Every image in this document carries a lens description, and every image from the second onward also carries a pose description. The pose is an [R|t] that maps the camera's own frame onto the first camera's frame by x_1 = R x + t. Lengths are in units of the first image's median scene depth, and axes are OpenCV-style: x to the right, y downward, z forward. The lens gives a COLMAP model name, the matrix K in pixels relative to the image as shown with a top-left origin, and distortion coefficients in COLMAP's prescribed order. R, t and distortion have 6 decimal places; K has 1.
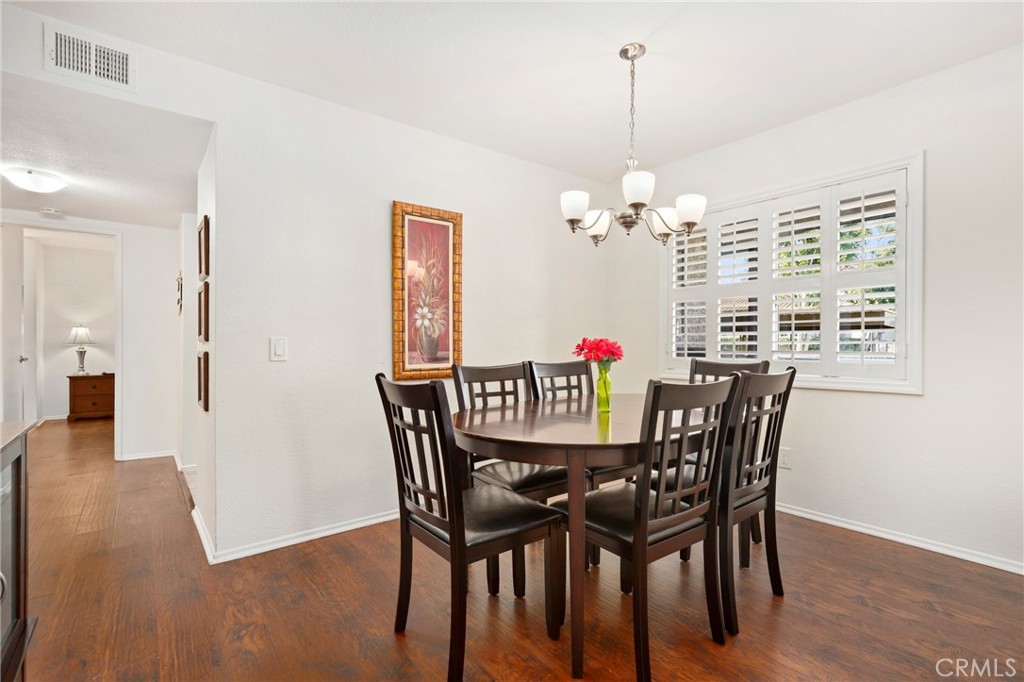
lens RADIAL K [[475.8, 0, 513.6], [0, 475.8, 337.2], [0, 0, 1]] dist [-0.011262, -0.002238]
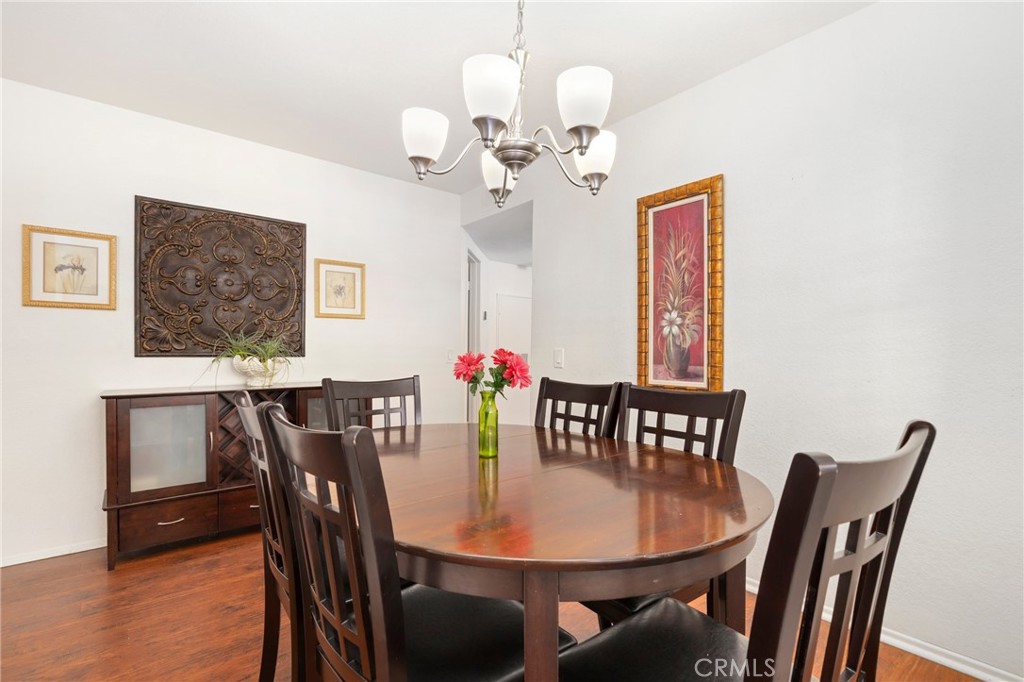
lens RADIAL K [[475.8, 0, 511.8], [0, 475.8, 348.6], [0, 0, 1]] dist [-0.011262, -0.002238]
pose [[0.013281, -0.011134, -0.999850, 0.624306], [0.000262, 0.999938, -0.011132, 0.010587], [0.999912, -0.000114, 0.013283, 0.706824]]
